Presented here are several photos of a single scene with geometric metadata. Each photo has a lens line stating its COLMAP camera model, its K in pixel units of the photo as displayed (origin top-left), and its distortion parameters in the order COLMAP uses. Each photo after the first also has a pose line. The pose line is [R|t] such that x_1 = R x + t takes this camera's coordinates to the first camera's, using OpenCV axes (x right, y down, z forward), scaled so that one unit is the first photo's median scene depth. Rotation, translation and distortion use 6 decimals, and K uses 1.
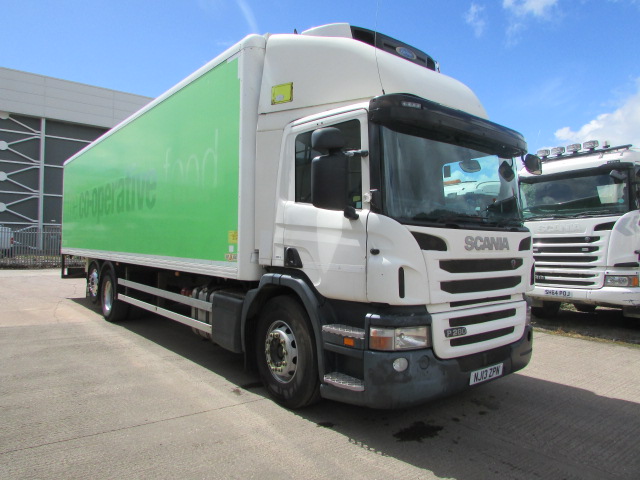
lens RADIAL K [[439.2, 0, 320.0], [0, 439.2, 240.0], [0, 0, 1]] dist [-0.033653, 0.004202]
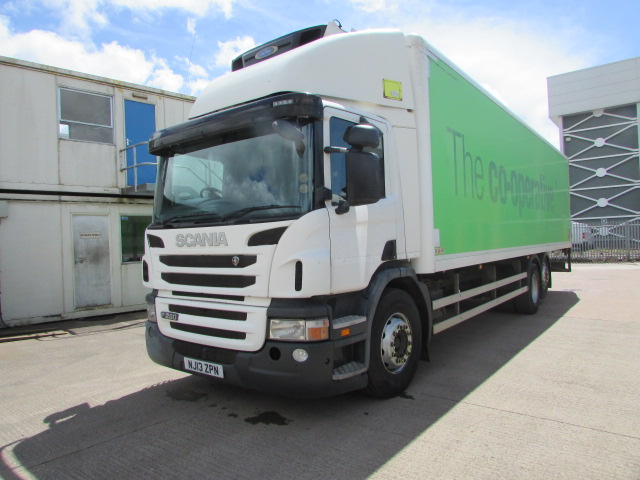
lens RADIAL K [[453.9, 0, 320.0], [0, 453.9, 240.0], [0, 0, 1]] dist [-0.041049, -0.001801]
pose [[0.266815, -0.022510, -0.963485, 1.505431], [0.037397, 0.999216, -0.012989, 0.033223], [0.963022, -0.032565, 0.267448, 1.006613]]
